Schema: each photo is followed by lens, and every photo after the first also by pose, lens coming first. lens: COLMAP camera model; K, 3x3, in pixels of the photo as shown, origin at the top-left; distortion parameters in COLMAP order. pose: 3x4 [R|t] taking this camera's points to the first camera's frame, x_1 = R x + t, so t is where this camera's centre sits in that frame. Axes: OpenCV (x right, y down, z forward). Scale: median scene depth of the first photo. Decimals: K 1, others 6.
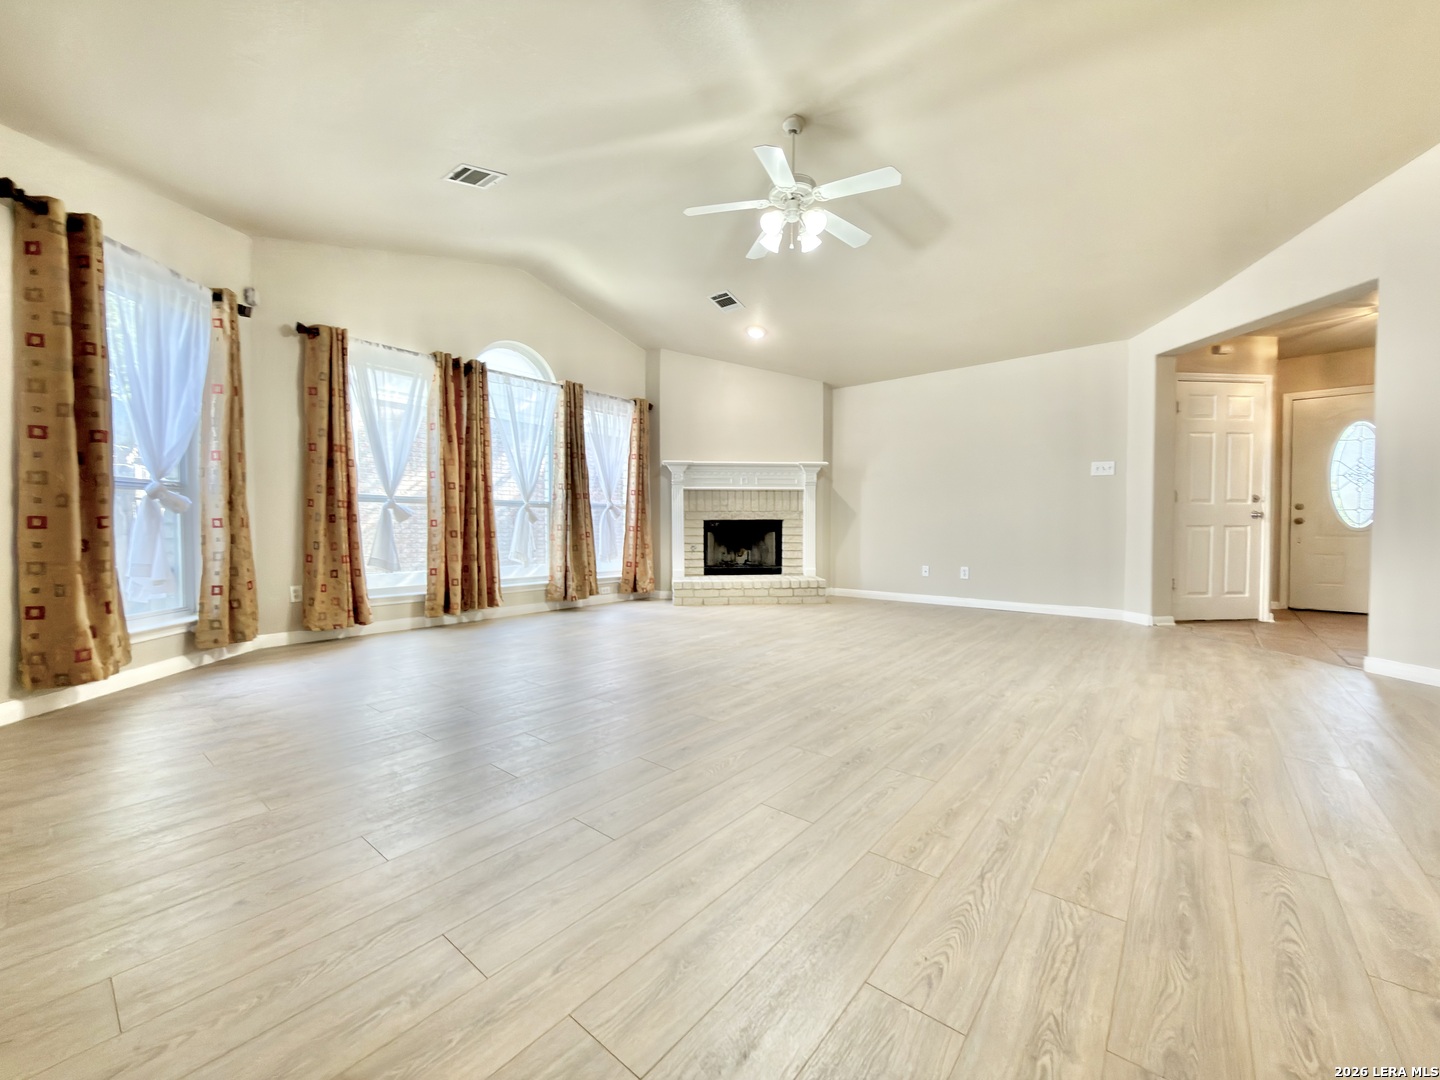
lens RADIAL K [[573.1, 0, 722.6], [0, 573.1, 536.9], [0, 0, 1]] dist [-0.001538, 0.000296]
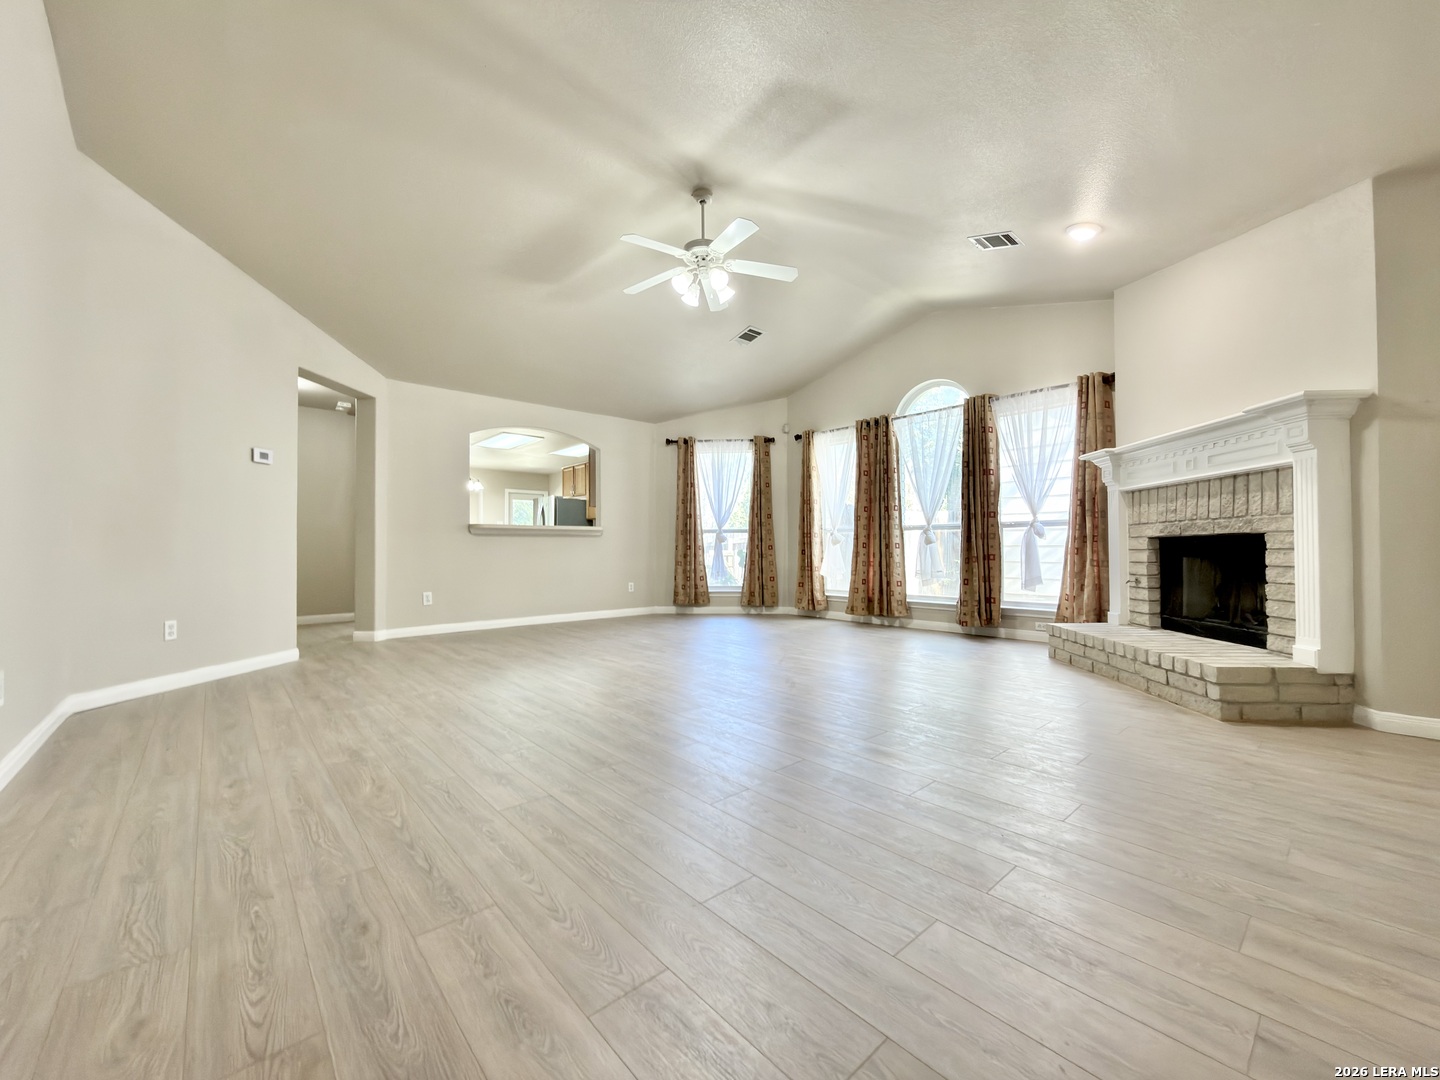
lens RADIAL K [[573.1, 0, 722.9], [0, 573.1, 541.6], [0, 0, 1]] dist [-0.001538, 0.000296]
pose [[-0.156433, -0.011607, -0.987620, 0.691154], [-0.015148, 0.999842, -0.009351, -0.013059], [0.987572, 0.013498, -0.156584, 0.690671]]
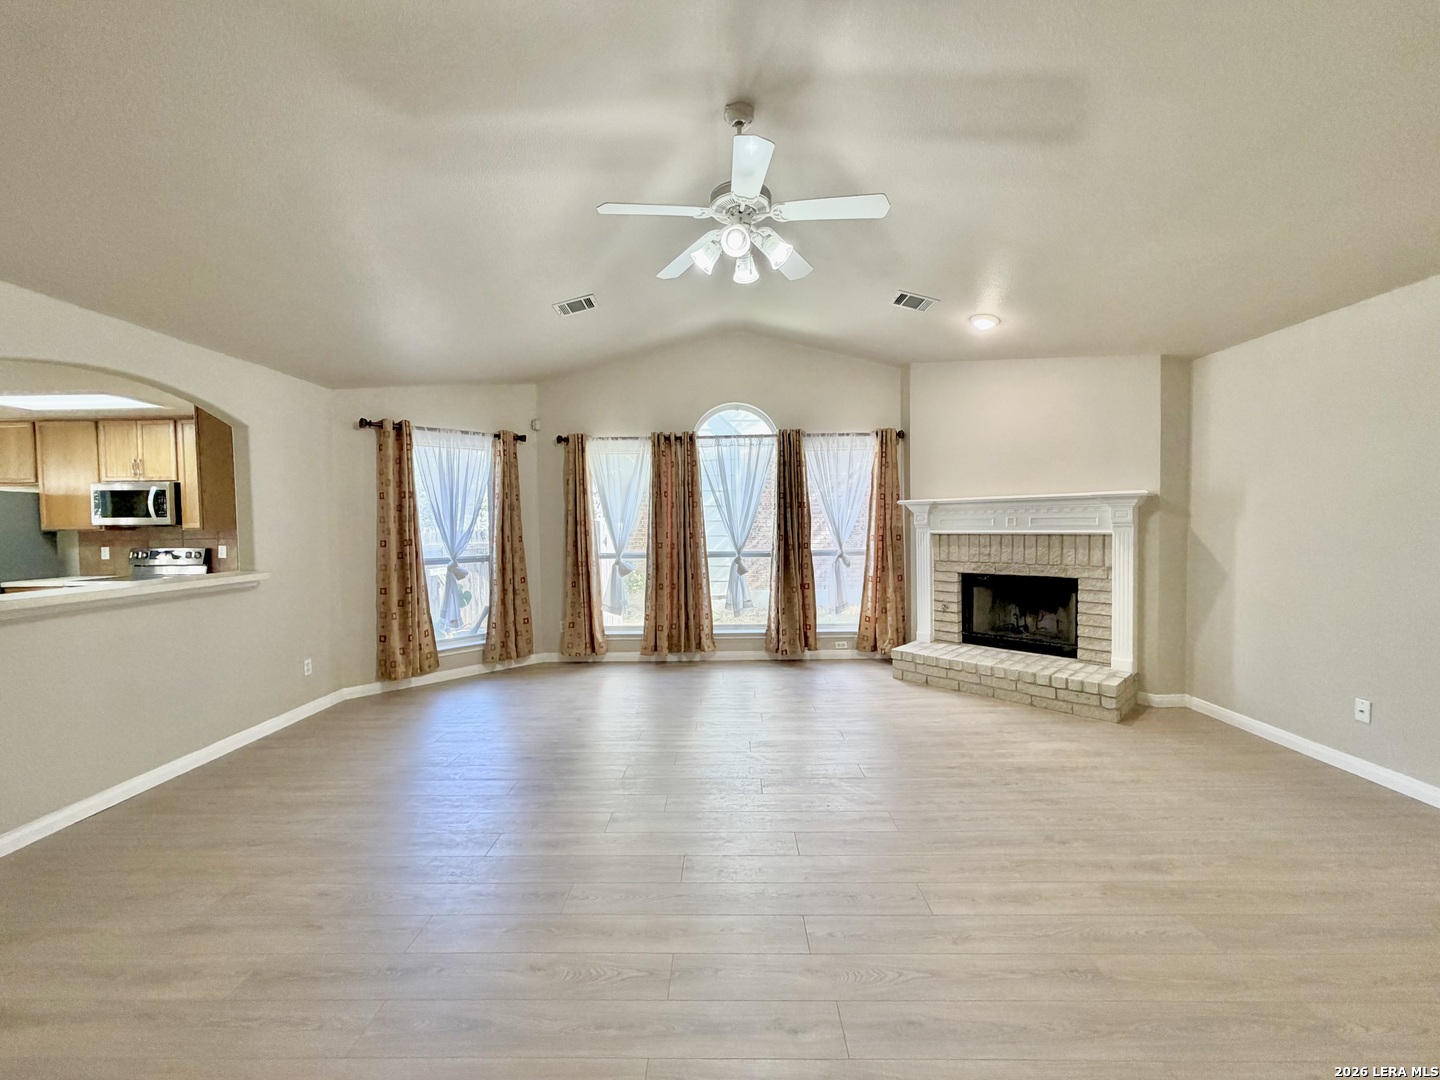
lens RADIAL K [[573.1, 0, 714.7], [0, 573.1, 541.3], [0, 0, 1]] dist [-0.001538, 0.000296]
pose [[0.619669, 0.018143, -0.784654, 0.398012], [-0.000601, 0.999743, 0.022642, -0.095521], [0.784863, -0.013559, 0.619520, 0.278250]]
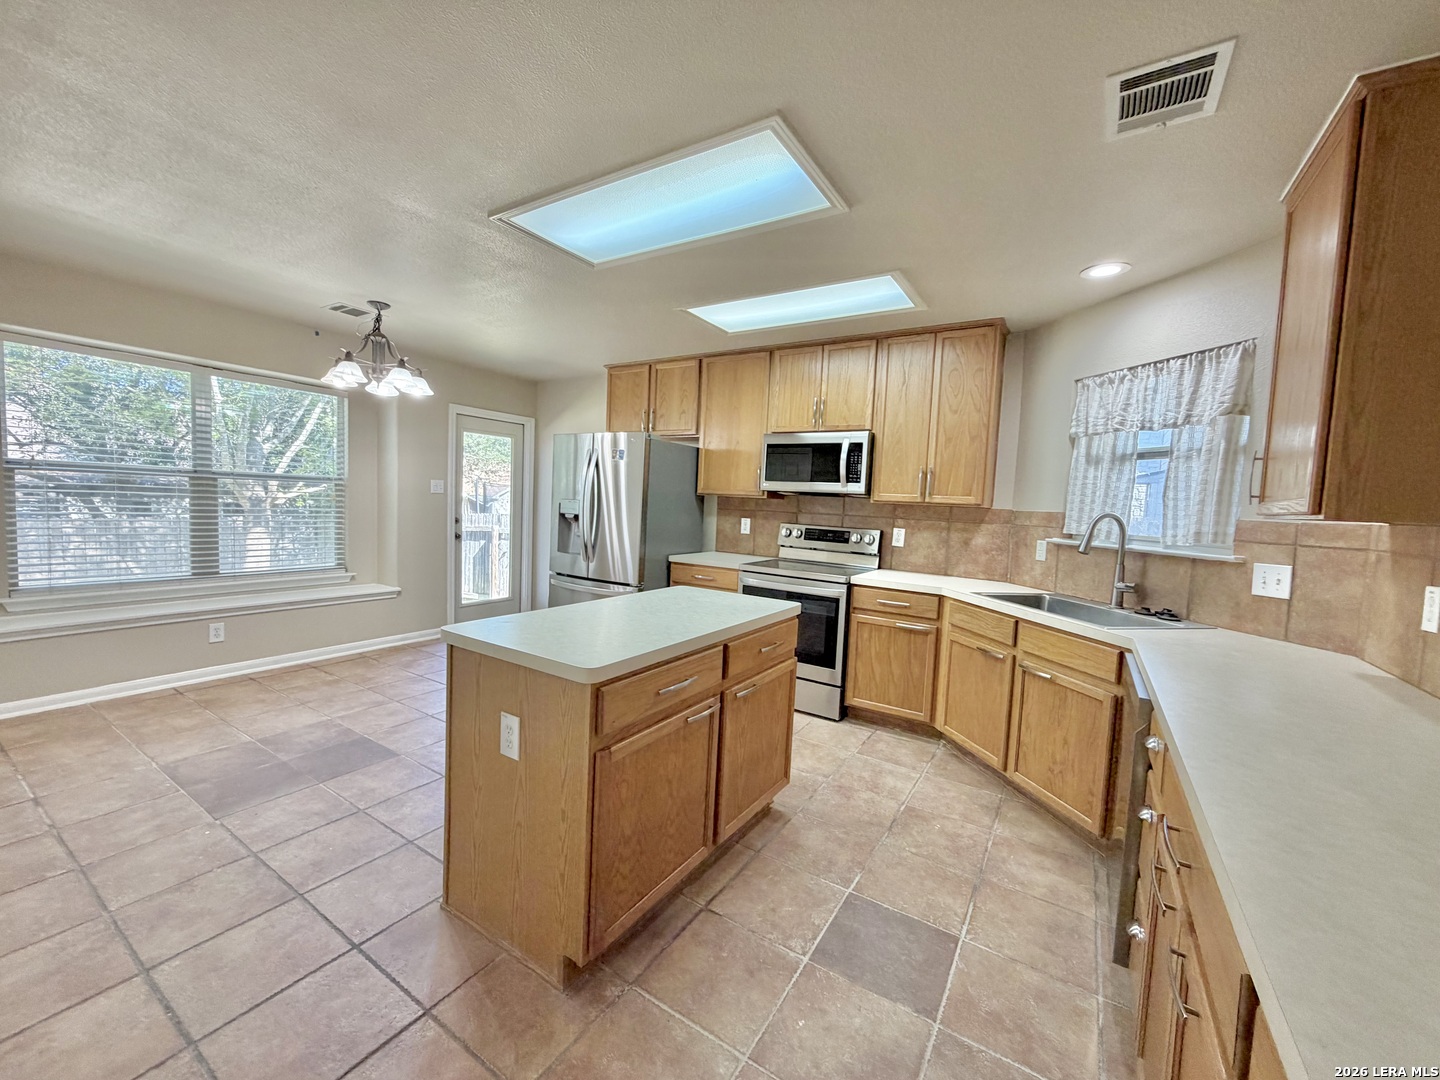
lens RADIAL K [[573.1, 0, 719.0], [0, 573.1, 539.1], [0, 0, 1]] dist [-0.001538, 0.000296]
pose [[0.121181, 0.071873, -0.990025, -0.240826], [-0.064015, 0.995865, 0.064461, -0.083036], [0.990564, 0.055565, 0.125281, -0.058658]]
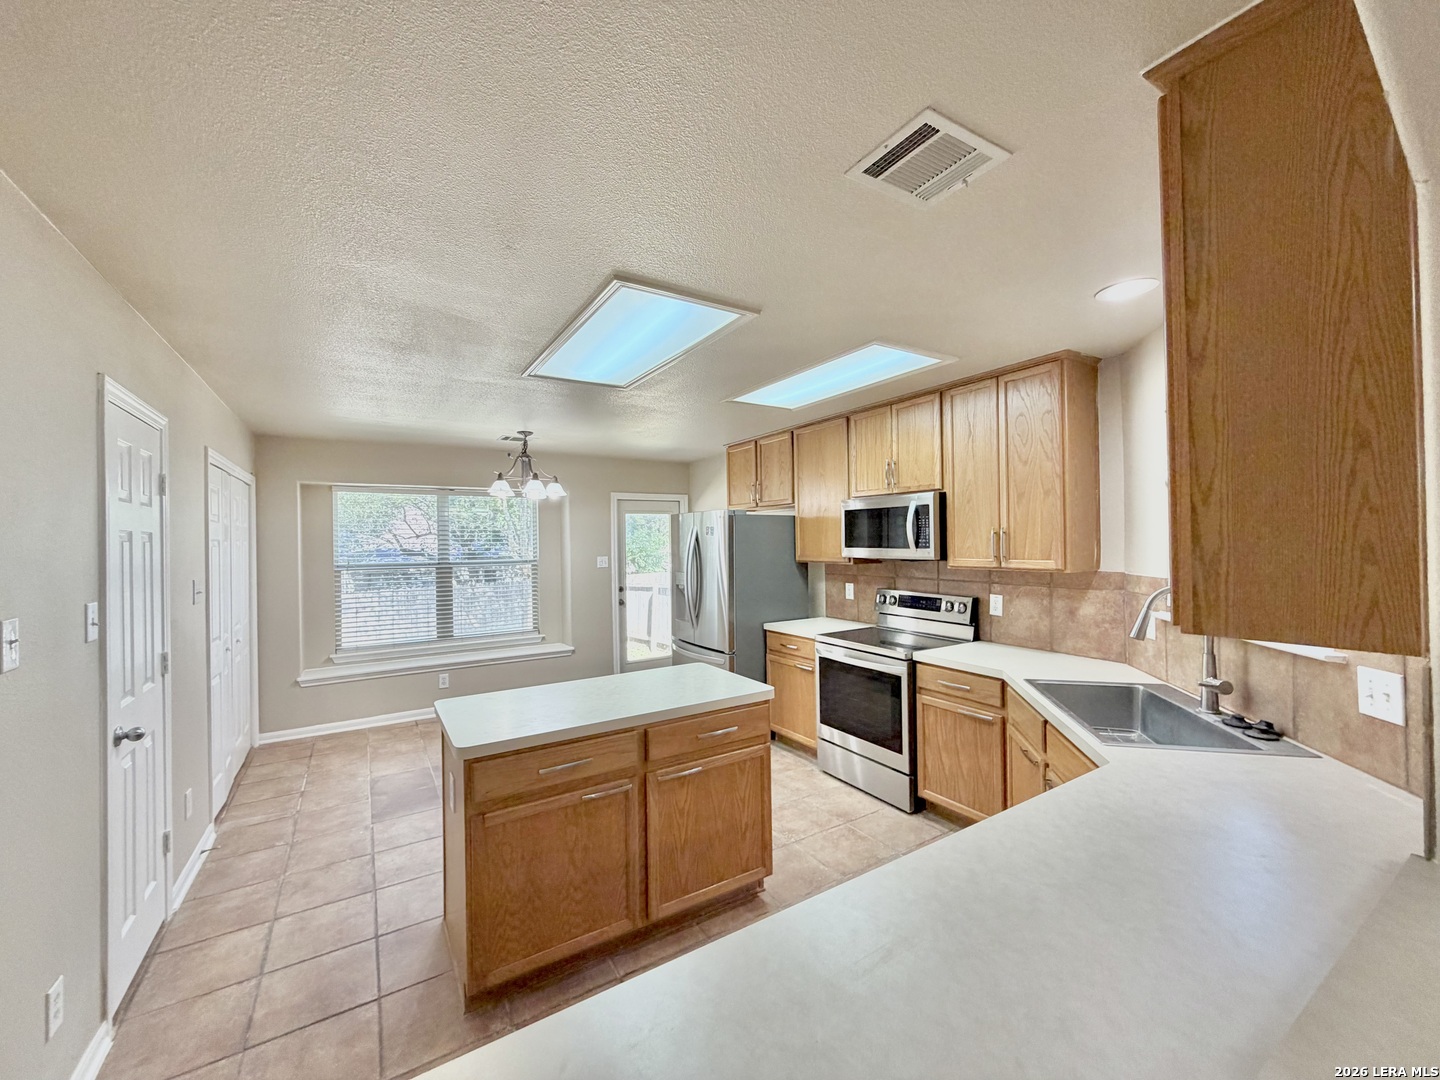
lens RADIAL K [[573.1, 0, 717.5], [0, 573.1, 538.5], [0, 0, 1]] dist [-0.001538, 0.000296]
pose [[-0.317899, -0.000831, -0.948124, -0.234678], [-0.003197, 0.999995, 0.000195, -0.121181], [0.948119, 0.003093, -0.317900, 0.143247]]
